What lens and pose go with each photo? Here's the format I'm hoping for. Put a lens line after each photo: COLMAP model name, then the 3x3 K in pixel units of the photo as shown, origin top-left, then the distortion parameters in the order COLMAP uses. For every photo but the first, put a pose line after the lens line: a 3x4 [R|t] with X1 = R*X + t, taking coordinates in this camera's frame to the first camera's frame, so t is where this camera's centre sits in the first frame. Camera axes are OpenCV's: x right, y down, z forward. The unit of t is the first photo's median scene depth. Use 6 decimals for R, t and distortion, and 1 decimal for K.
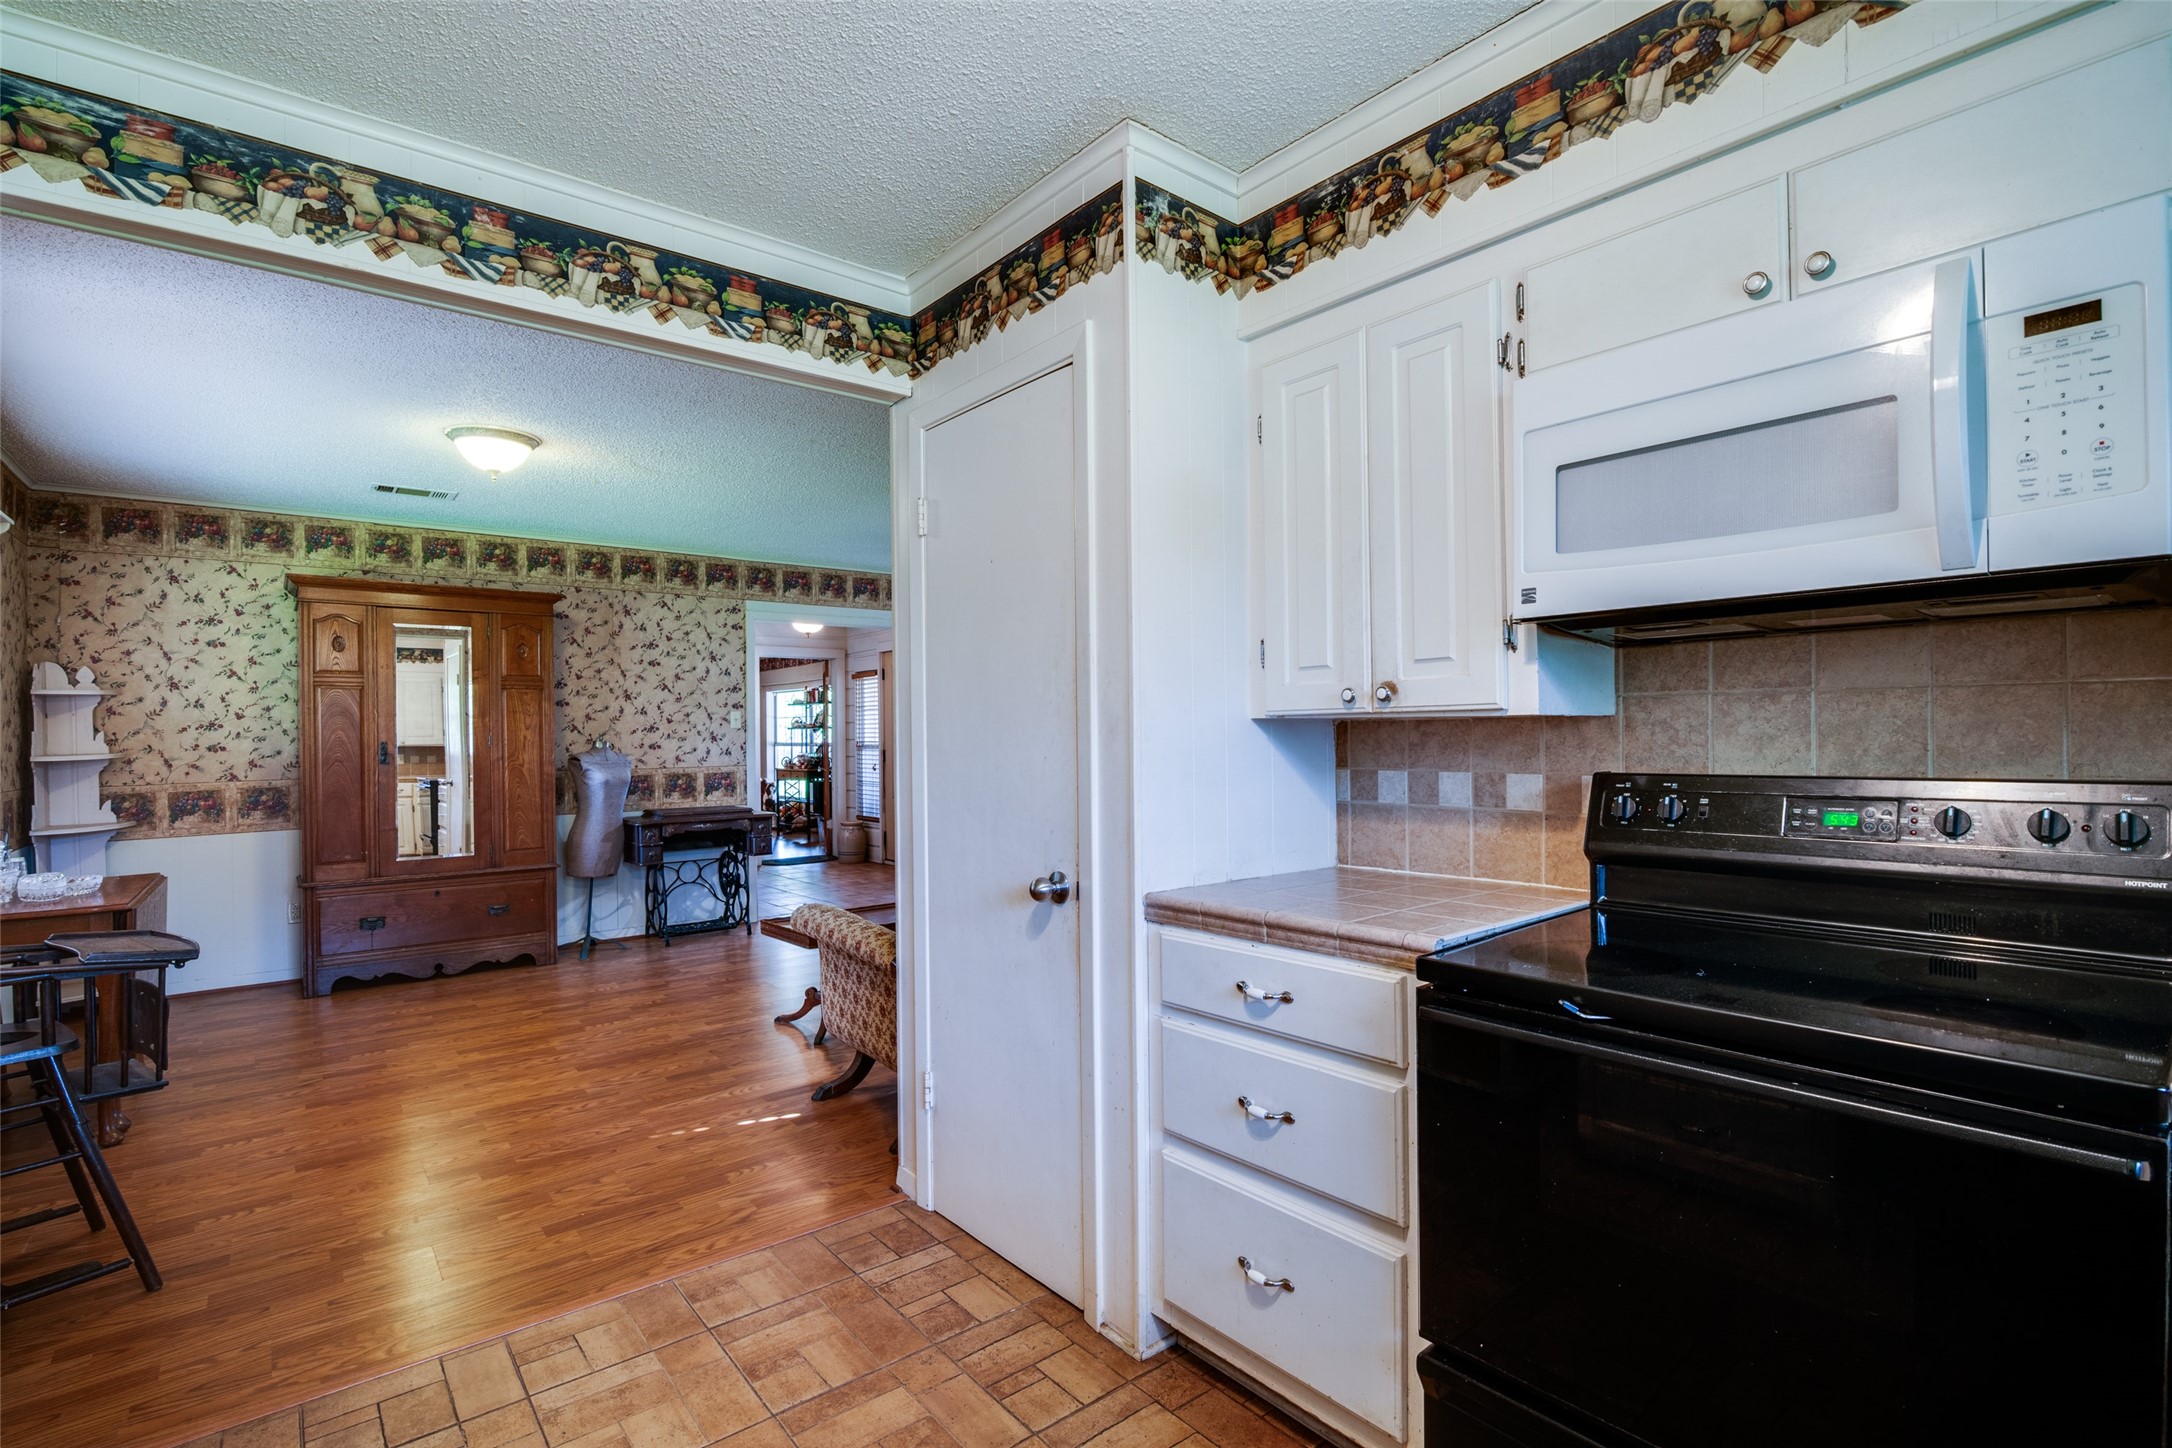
lens RADIAL K [[1022.9, 0, 1093.2], [0, 1022.9, 732.6], [0, 0, 1]] dist [-0.017416, 0.000956]
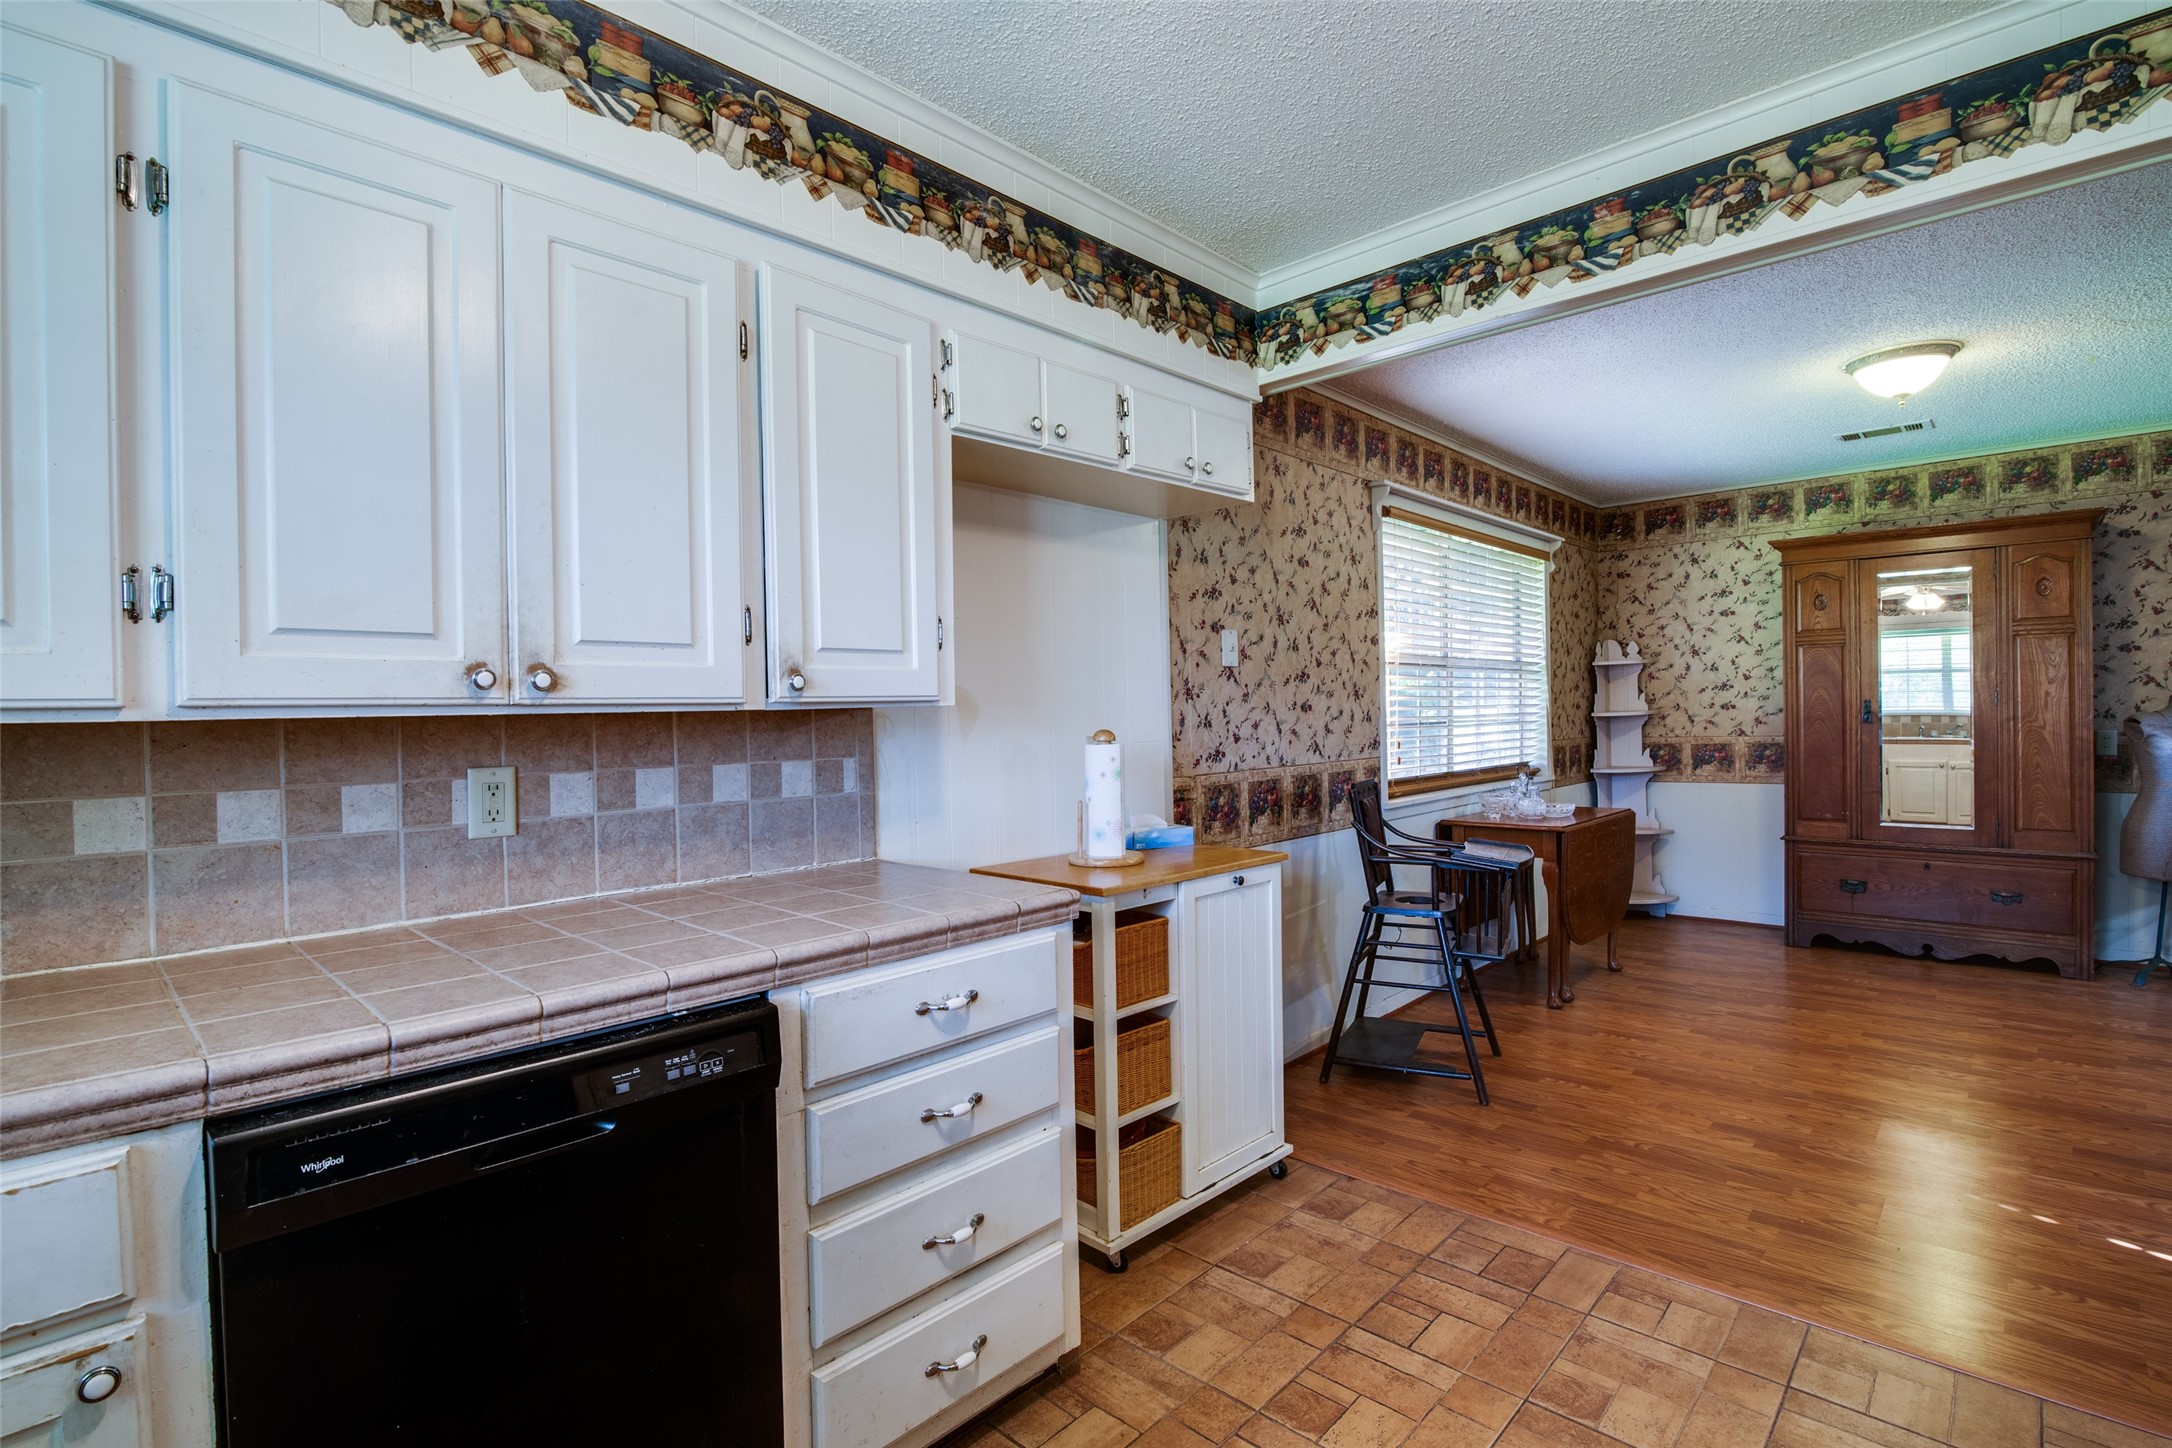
lens RADIAL K [[1017.5, 0, 1032.5], [0, 1017.5, 716.6], [0, 0, 1]] dist [-0.015795, -0.000074]
pose [[0.086930, 0.012188, -0.996140, 0.186242], [0.016844, 0.999764, 0.013702, -0.001389], [0.996072, -0.017971, 0.086704, 0.136360]]
